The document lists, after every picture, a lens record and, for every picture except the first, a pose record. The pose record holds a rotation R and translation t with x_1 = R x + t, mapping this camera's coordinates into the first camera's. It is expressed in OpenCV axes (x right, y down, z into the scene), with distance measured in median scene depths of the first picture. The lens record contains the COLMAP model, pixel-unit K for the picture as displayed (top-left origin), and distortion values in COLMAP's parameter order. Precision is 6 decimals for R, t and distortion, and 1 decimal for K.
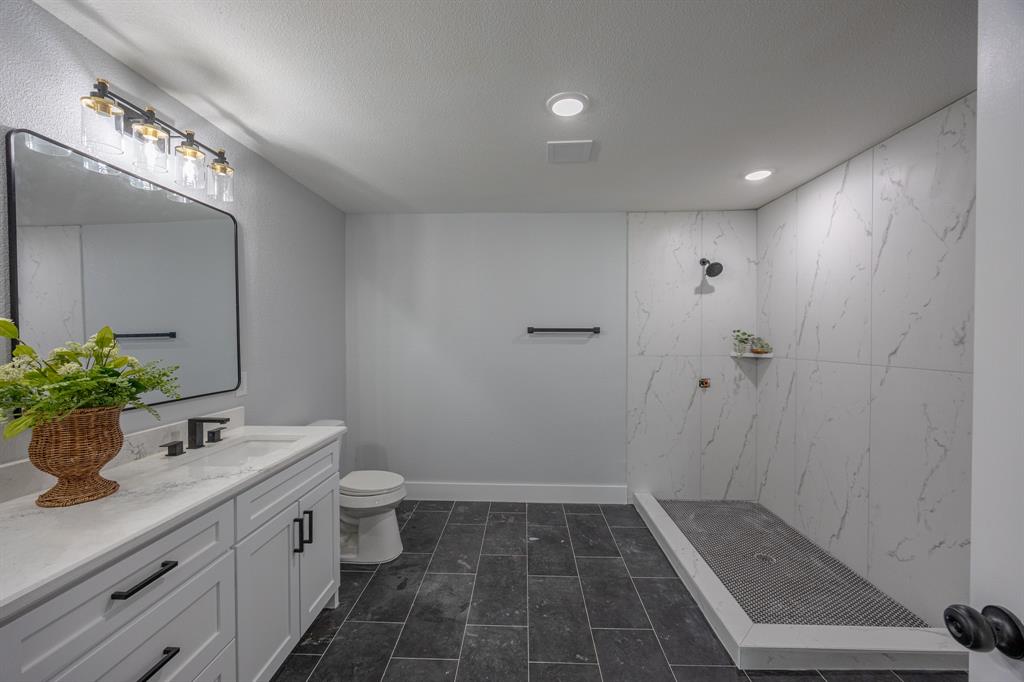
lens RADIAL K [[395.1, 0, 512.0], [0, 395.1, 341.0], [0, 0, 1]] dist [0.000304, -0.000009]
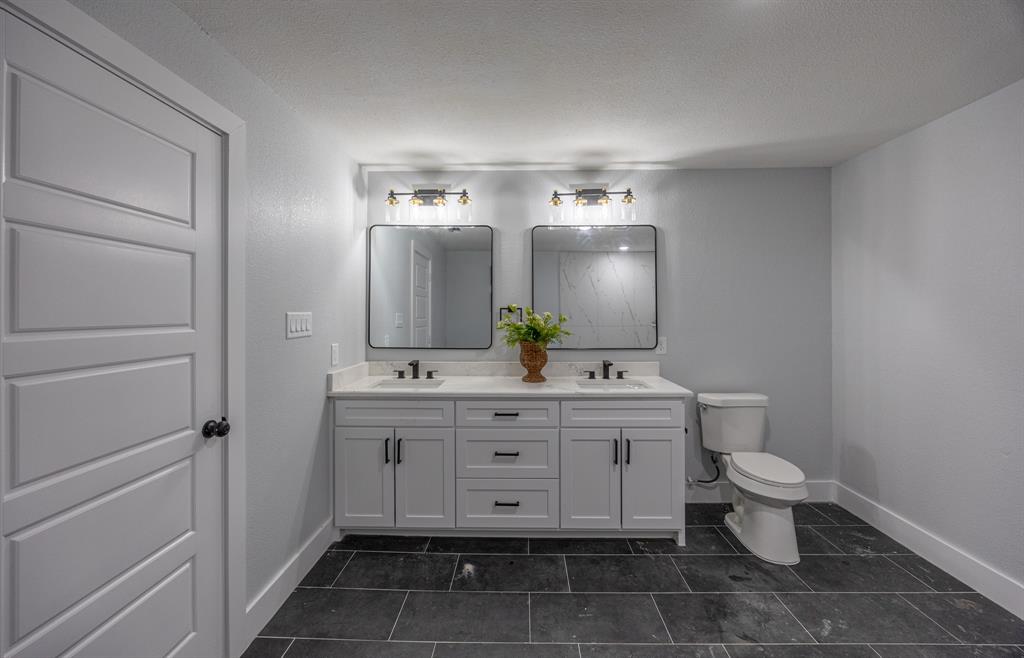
lens RADIAL K [[394.6, 0, 513.7], [0, 394.6, 309.1], [0, 0, 1]] dist [-0.001007, -0.000143]
pose [[0.010332, -0.000928, -0.999946, 0.723370], [-0.007333, 0.999973, -0.001004, -0.013736], [0.999920, 0.007343, 0.010325, 0.510567]]
